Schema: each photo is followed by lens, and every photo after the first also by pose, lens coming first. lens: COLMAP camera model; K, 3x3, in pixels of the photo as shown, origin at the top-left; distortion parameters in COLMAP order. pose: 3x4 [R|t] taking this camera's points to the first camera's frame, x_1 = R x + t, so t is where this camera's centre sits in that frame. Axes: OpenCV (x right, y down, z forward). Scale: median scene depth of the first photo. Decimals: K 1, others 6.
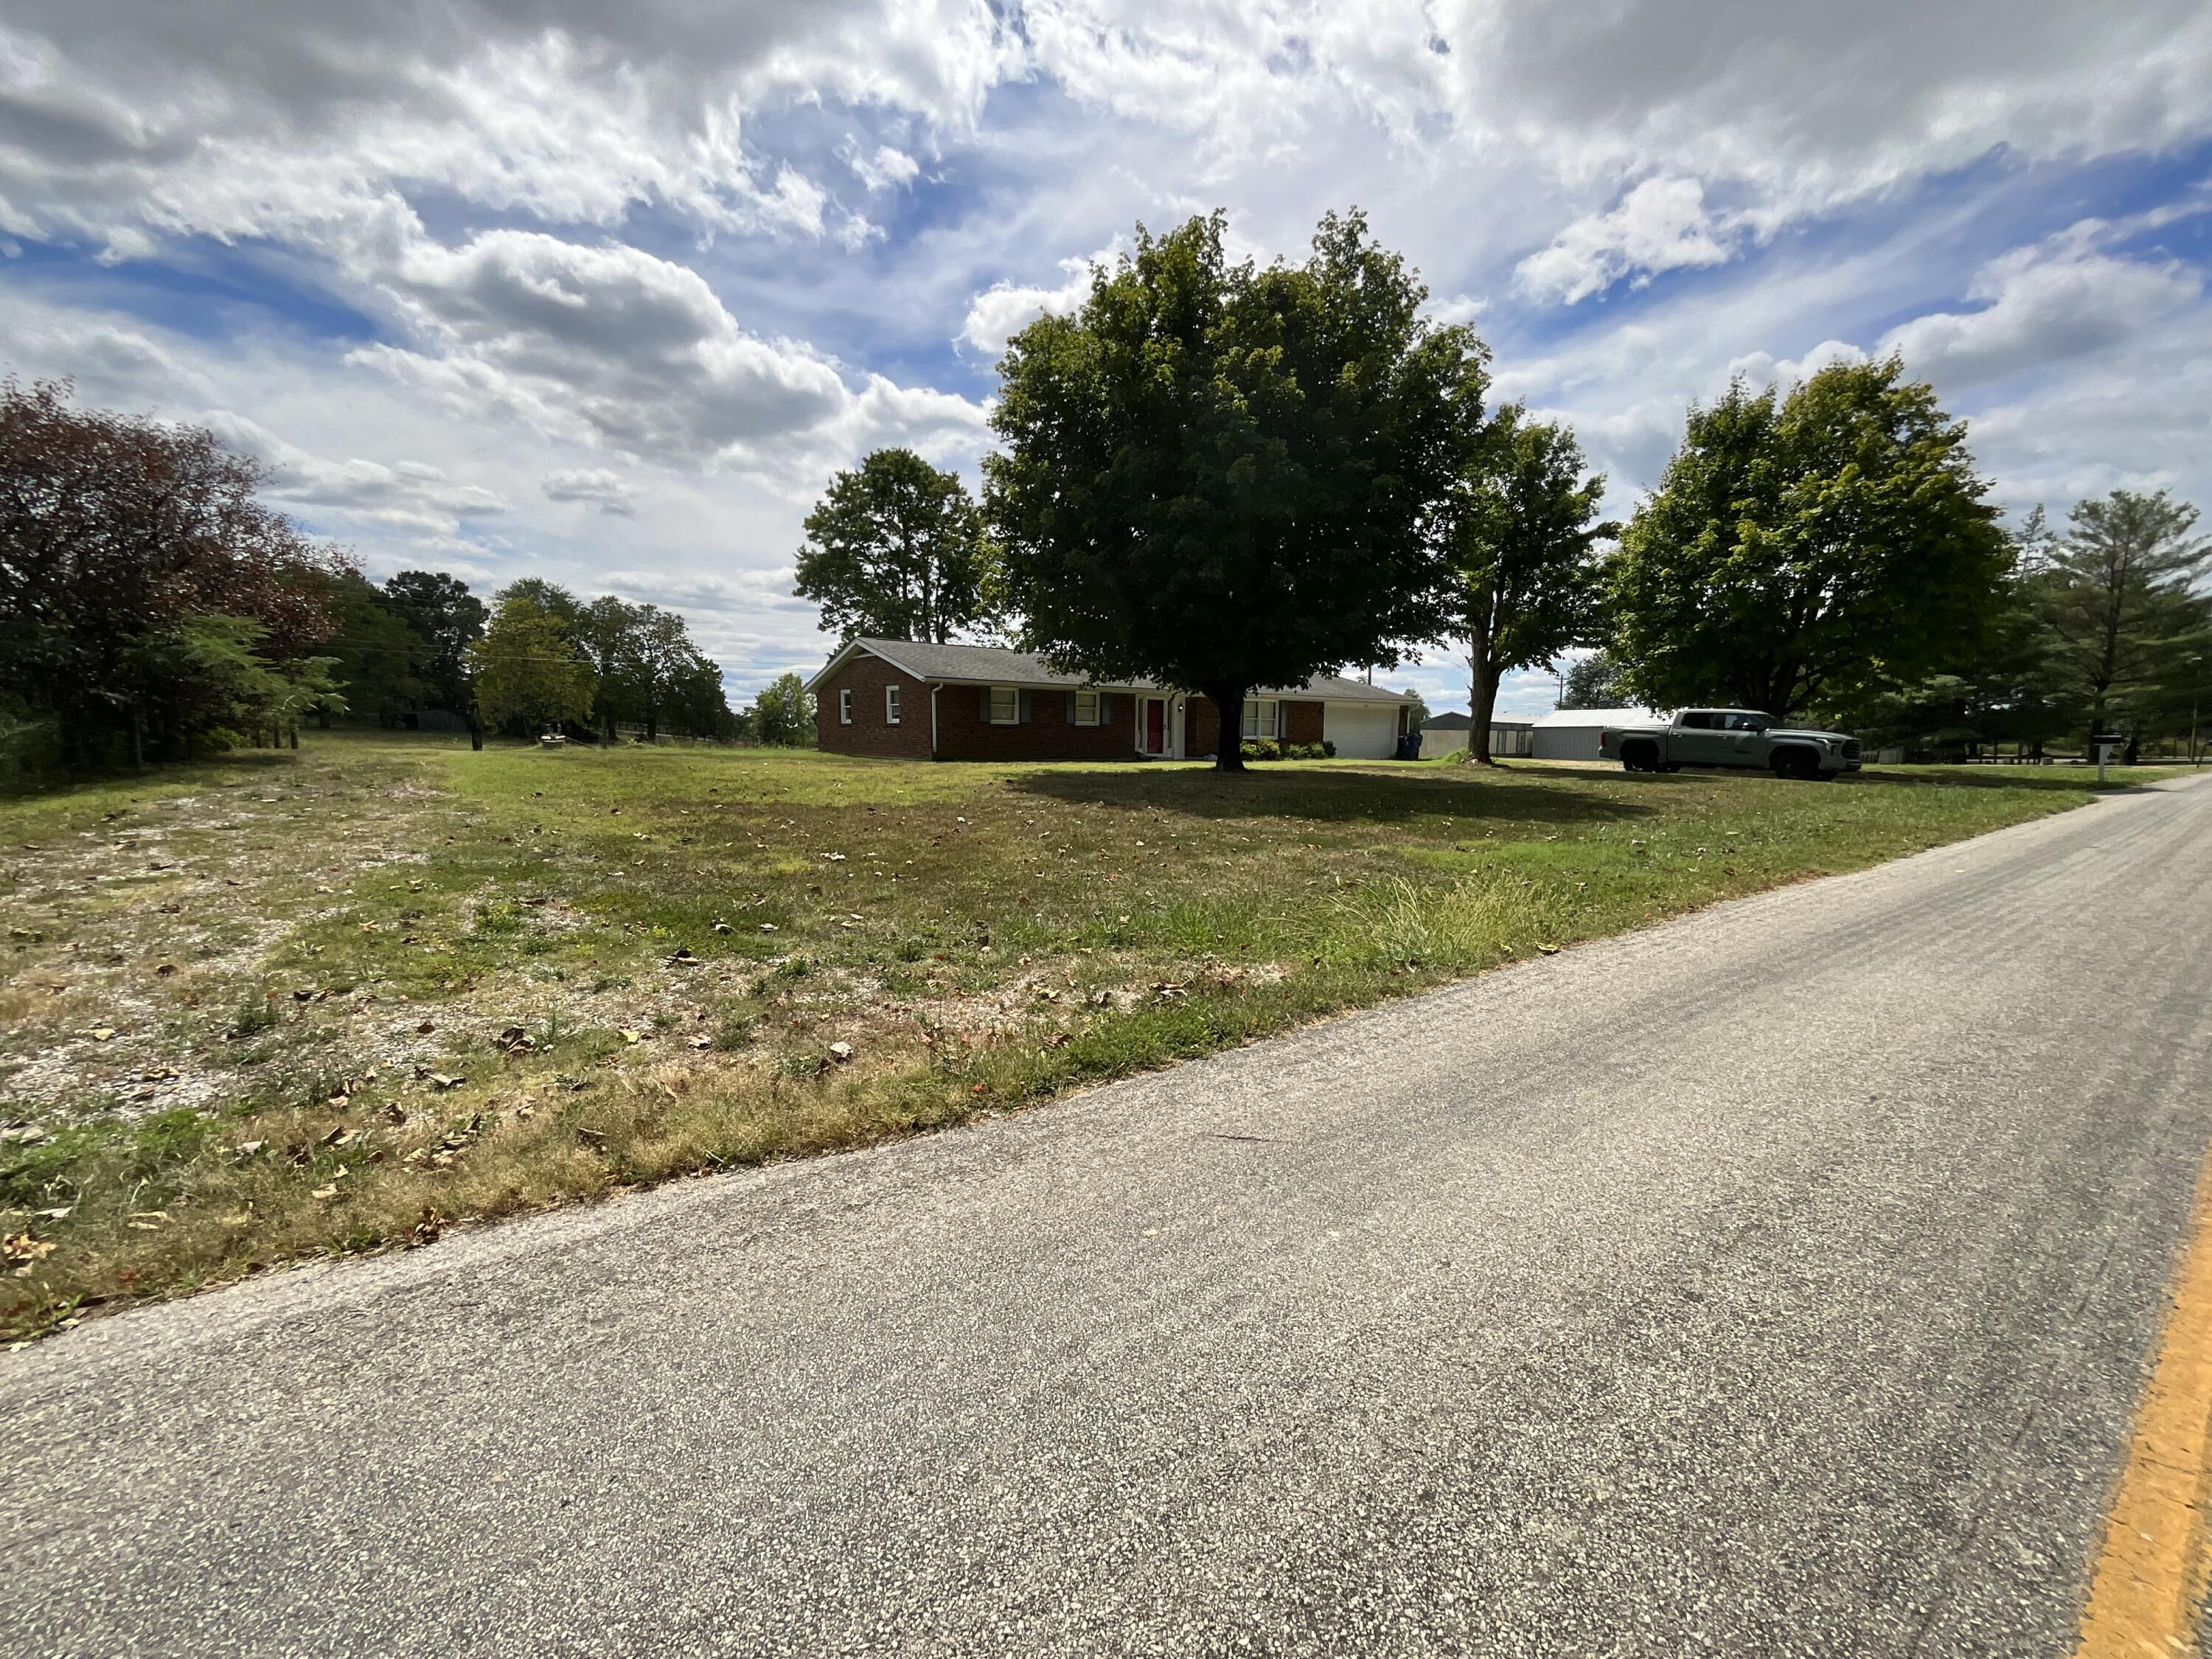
lens RADIAL K [[891.3, 0, 1093.4], [0, 891.3, 842.9], [0, 0, 1]] dist [0.001132, -0.000171]
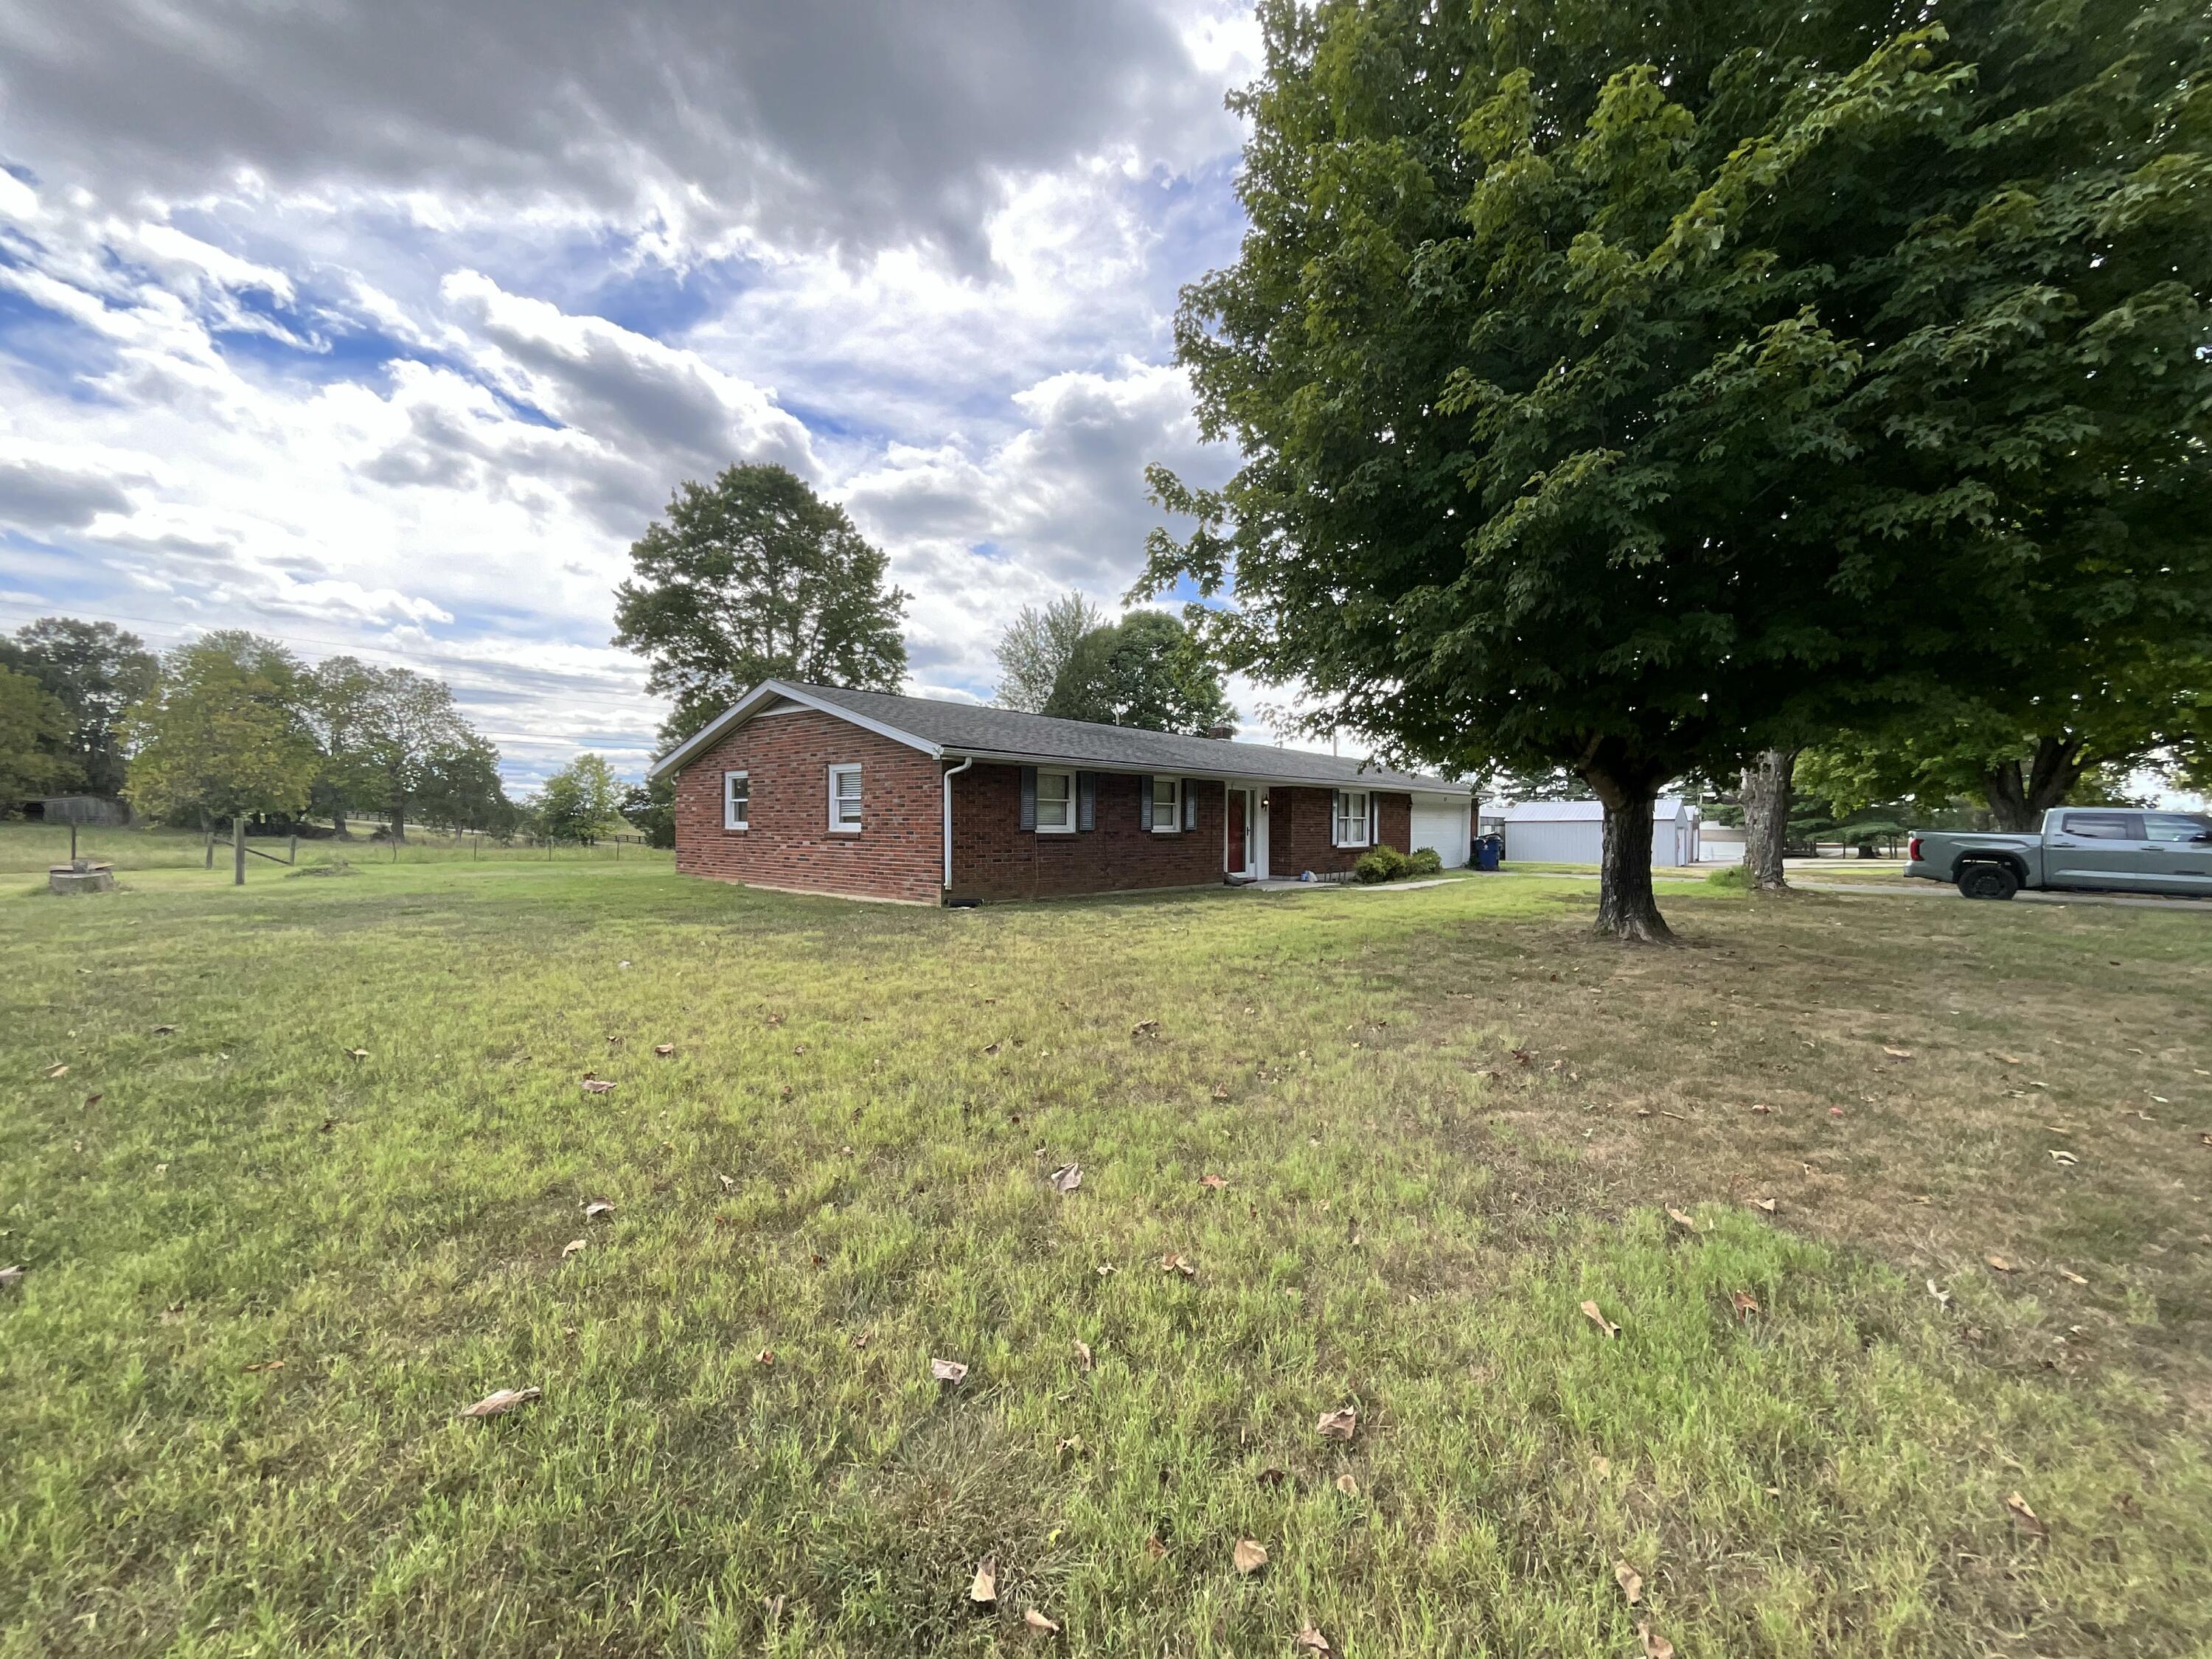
lens RADIAL K [[891.3, 0, 1093.4], [0, 891.3, 842.9], [0, 0, 1]] dist [0.001132, -0.000171]
pose [[0.980621, -0.005856, 0.195827, -0.088515], [0.024985, 0.995129, -0.095359, -0.035059], [-0.194315, 0.098404, 0.975991, 0.214468]]
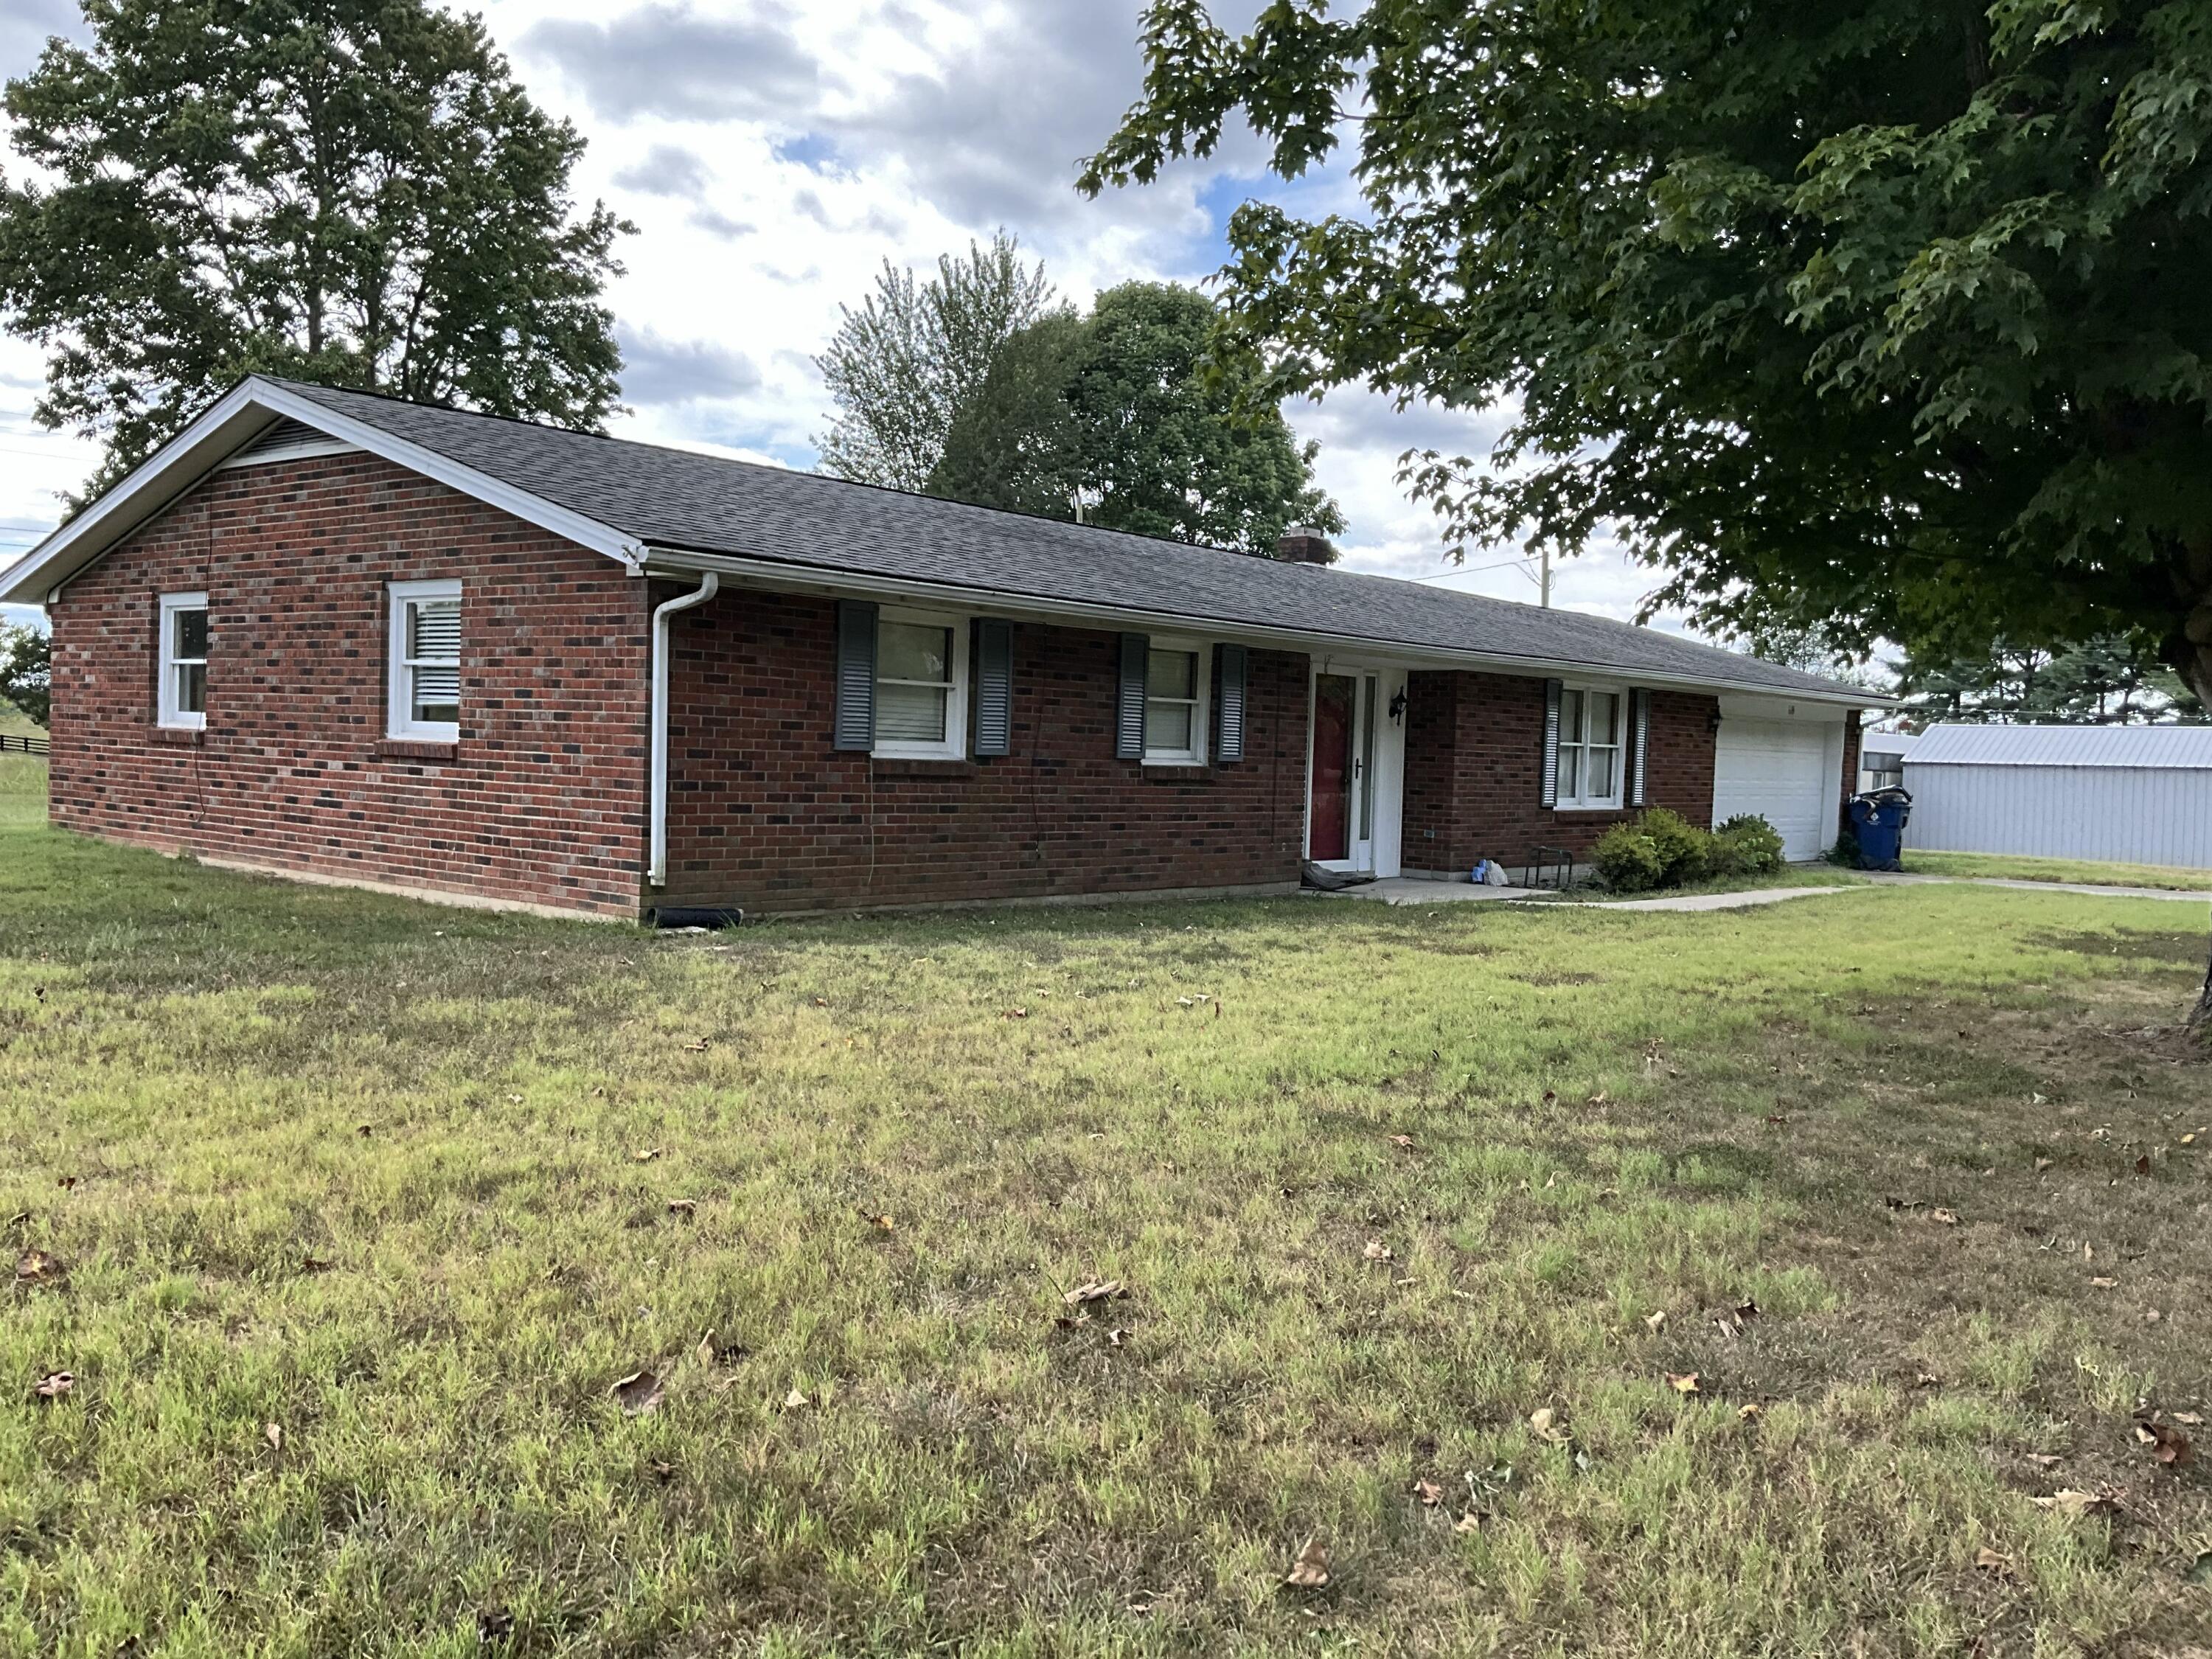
lens RADIAL K [[1828.6, 0, 1110.8], [0, 1828.6, 869.7], [0, 0, 1]] dist [0.040241, -0.079693]
pose [[0.970514, 0.010765, 0.240806, -0.080429], [0.000898, 0.998834, -0.048273, -0.037930], [-0.241045, 0.047066, 0.969372, 0.241044]]
